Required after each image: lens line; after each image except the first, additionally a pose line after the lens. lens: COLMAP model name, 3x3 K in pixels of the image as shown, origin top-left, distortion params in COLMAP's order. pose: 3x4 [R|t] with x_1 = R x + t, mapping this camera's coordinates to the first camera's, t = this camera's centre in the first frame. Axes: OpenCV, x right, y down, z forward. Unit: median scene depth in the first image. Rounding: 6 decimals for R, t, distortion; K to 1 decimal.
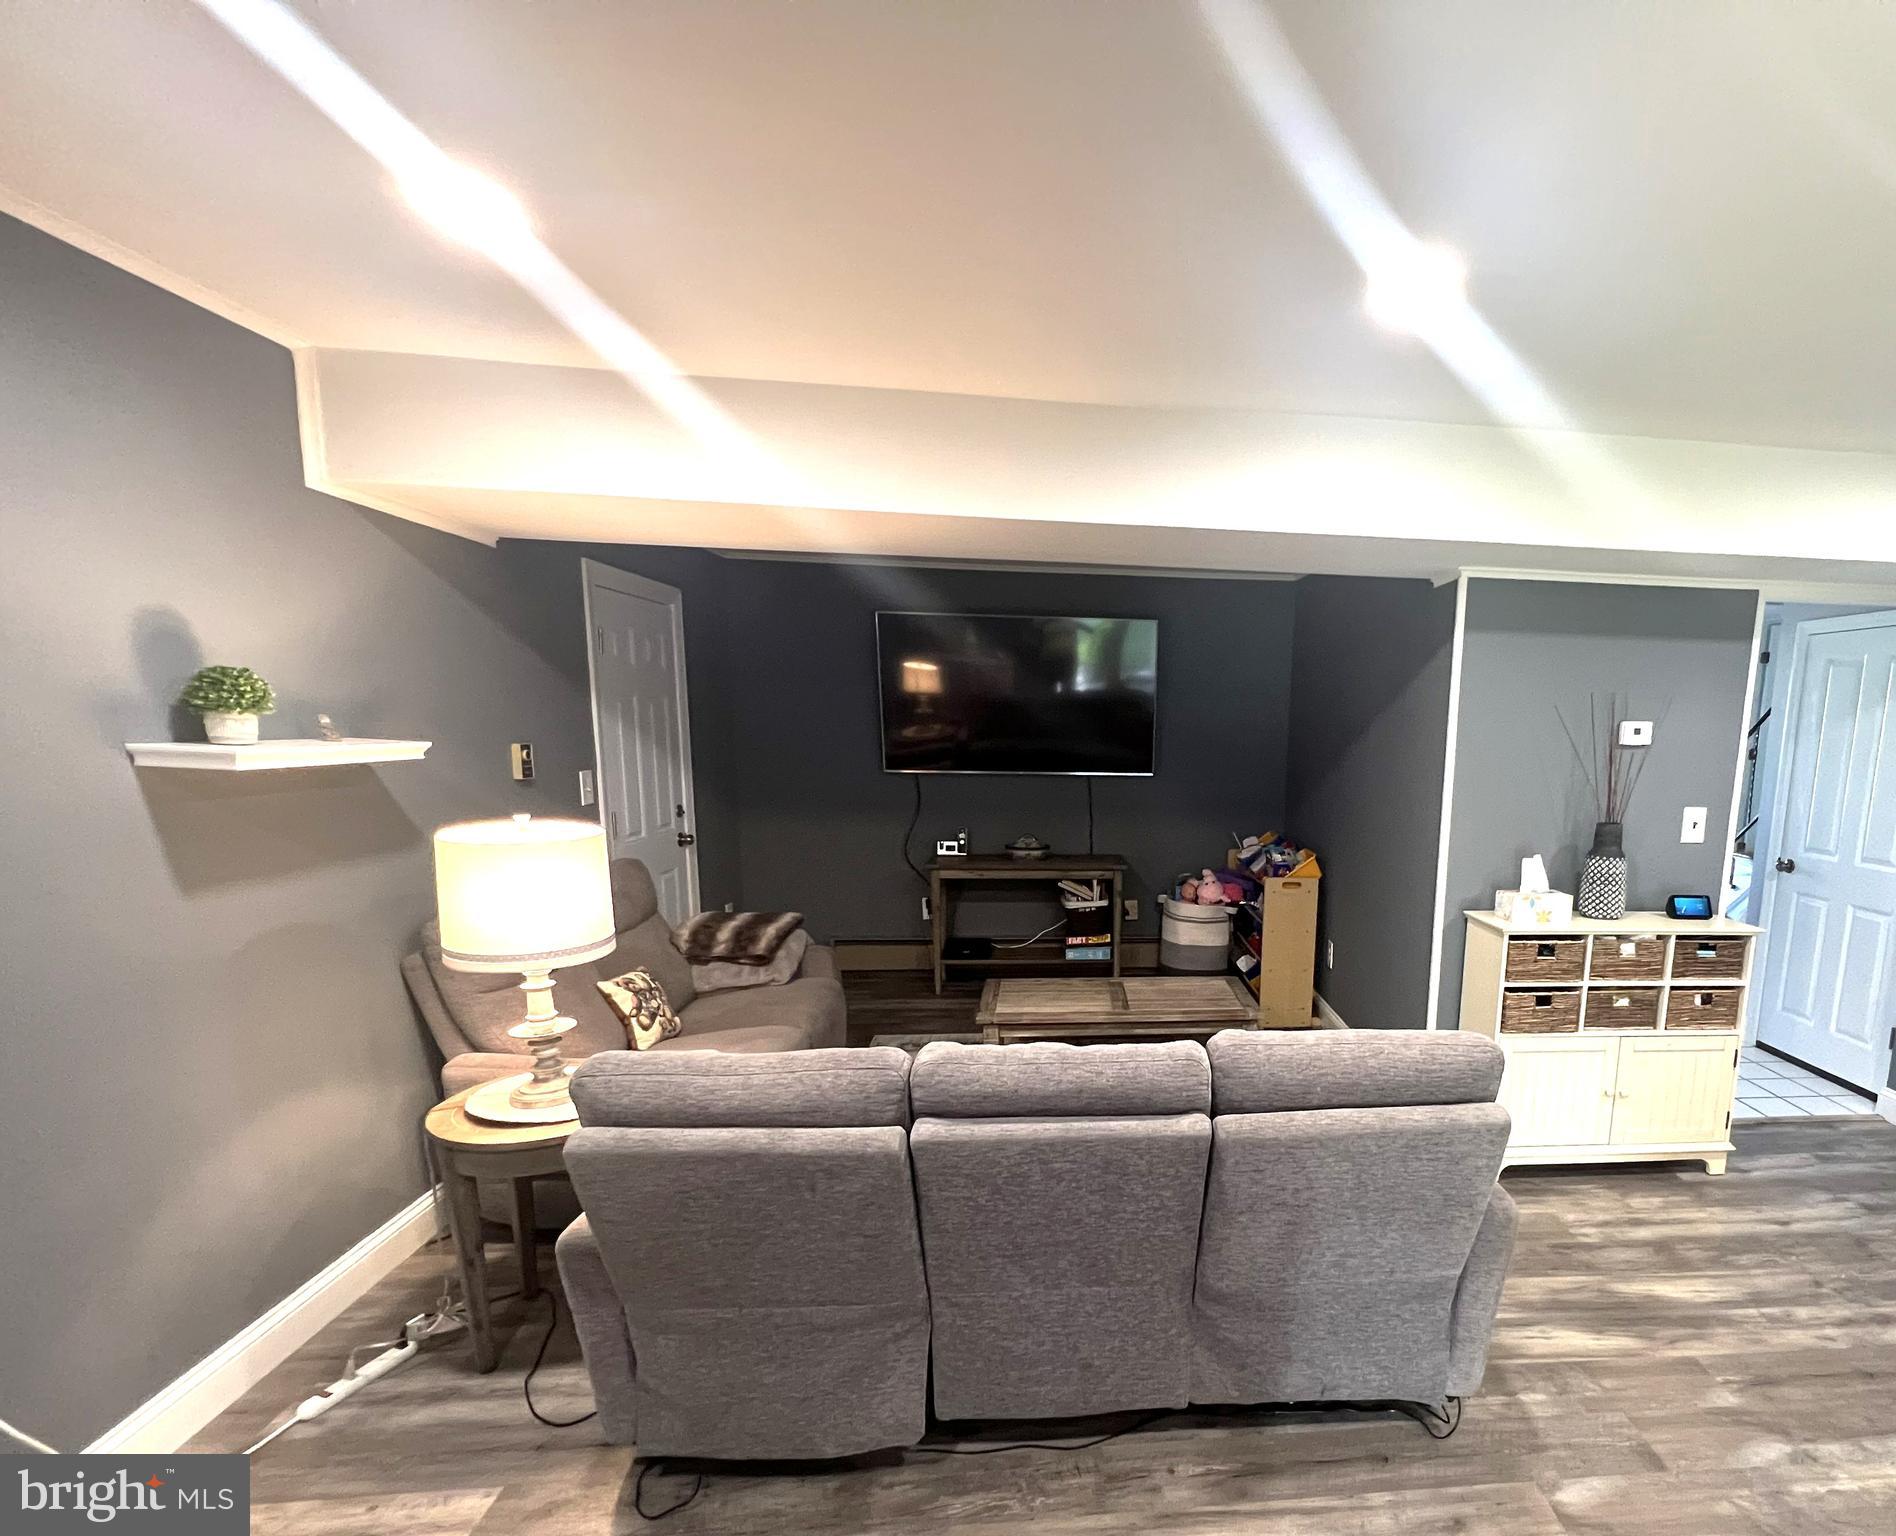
lens RADIAL K [[940.4, 0, 1169.2], [0, 940.4, 876.3], [0, 0, 1]] dist [-0.007963, 0.000141]
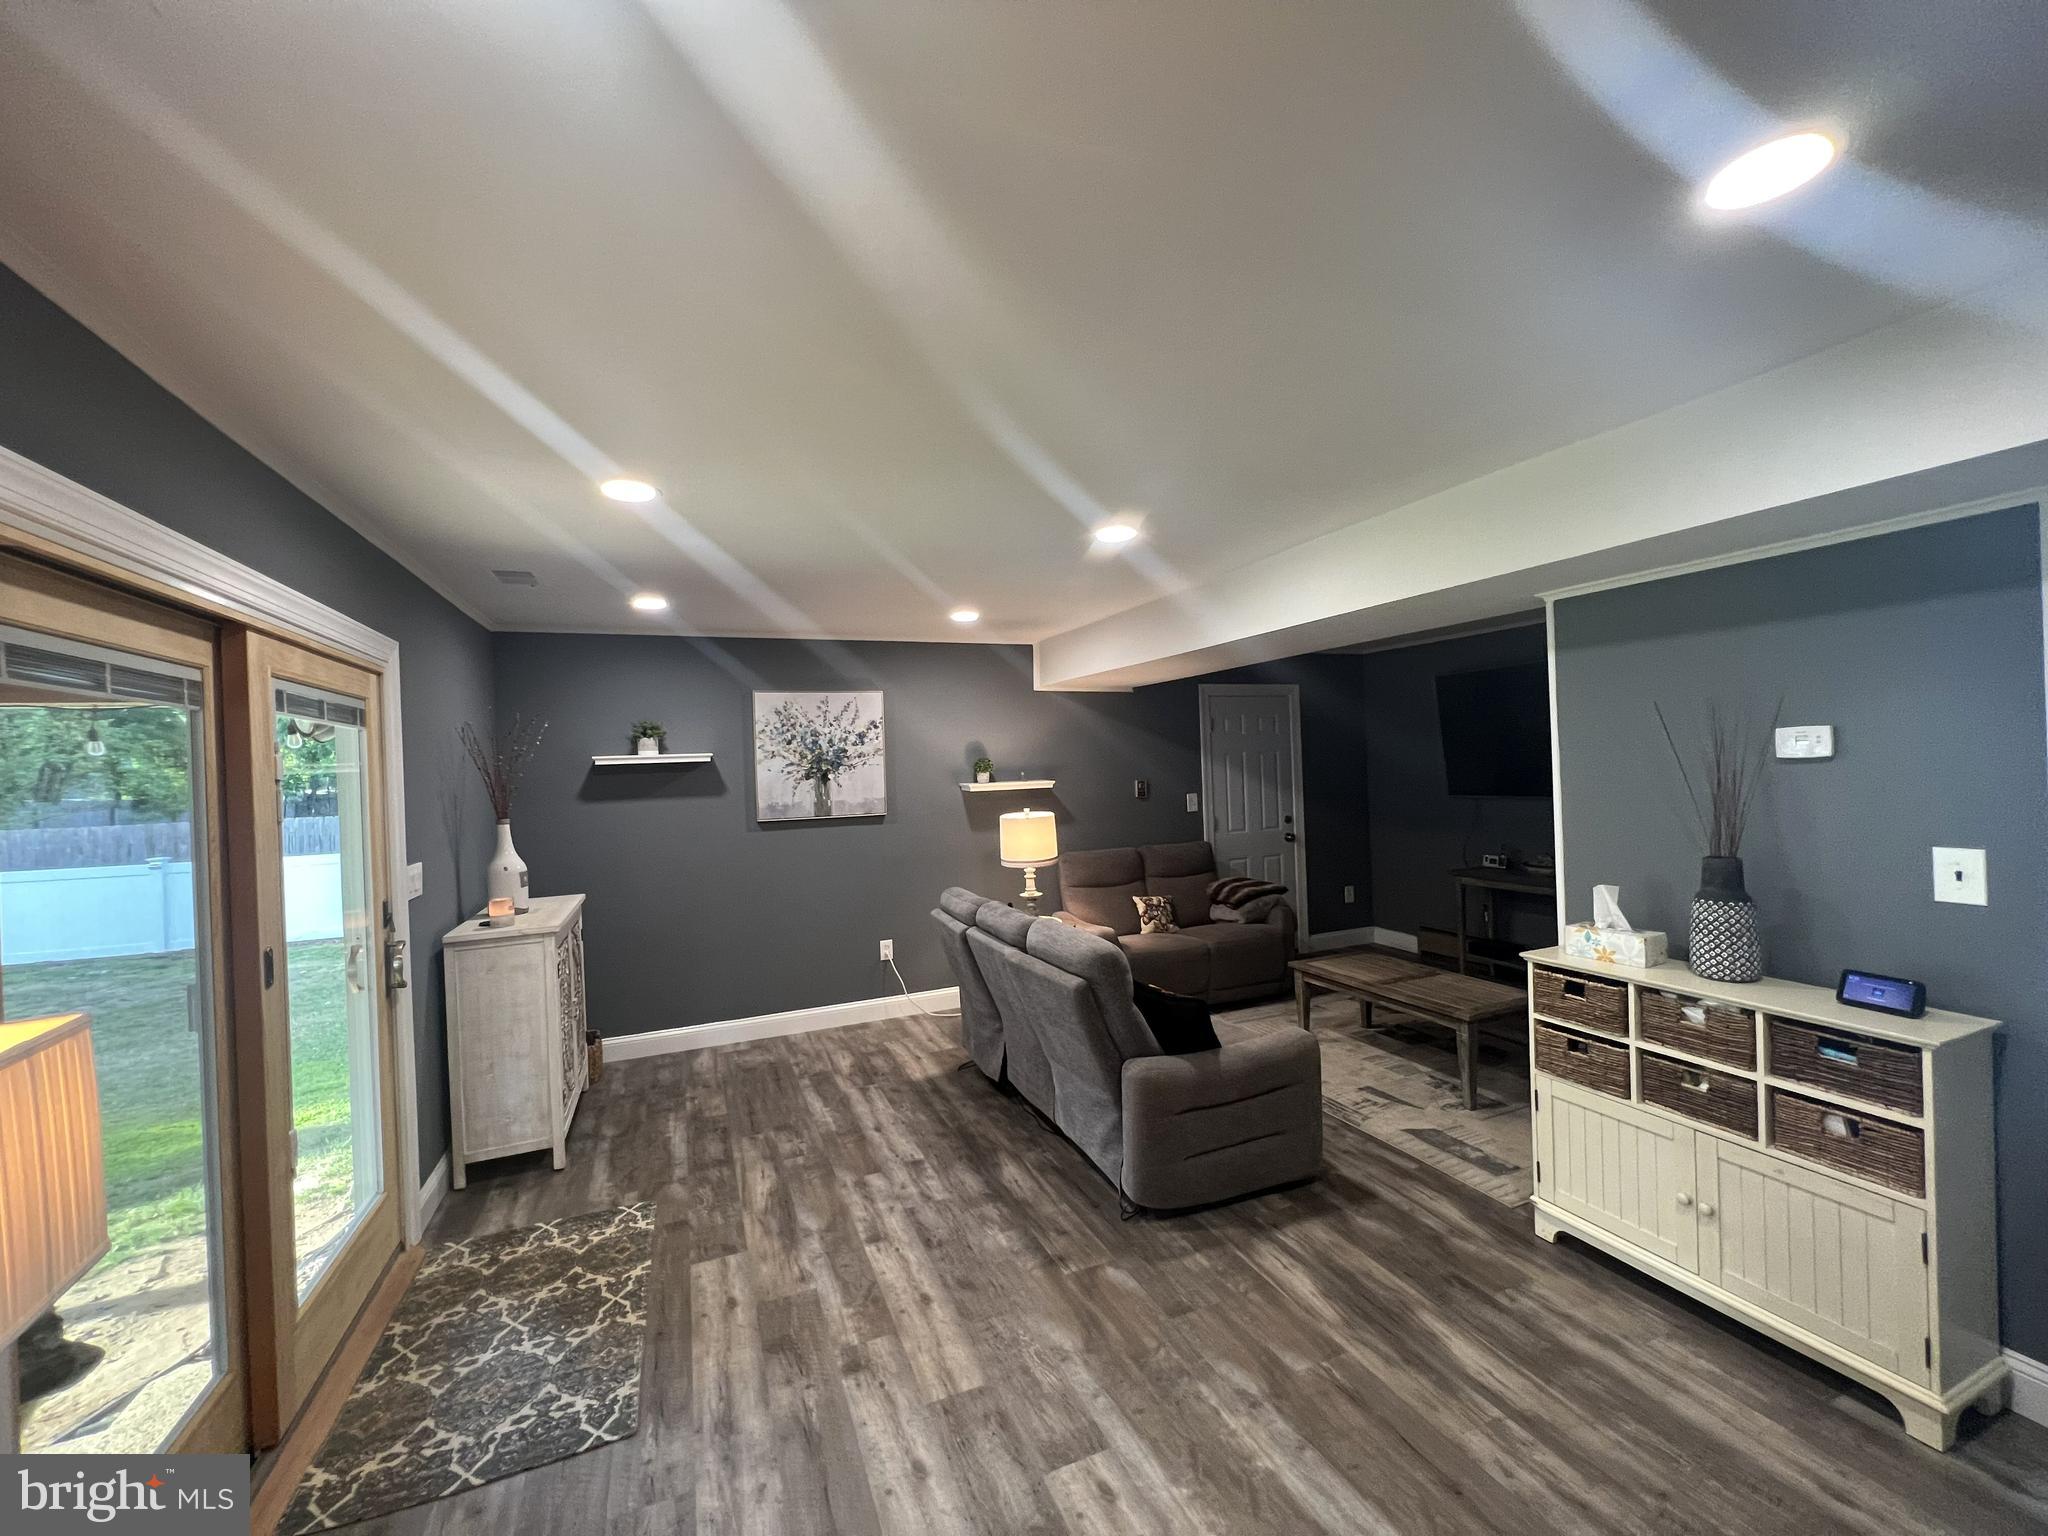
lens RADIAL K [[813.8, 0, 1016.0], [0, 813.8, 770.9], [0, 0, 1]] dist [0.001805, 0.000179]
pose [[0.274268, -0.027663, -0.961255, 0.992379], [-0.114137, 0.991584, -0.061101, -0.019315], [0.954856, 0.126473, 0.268803, 0.241874]]
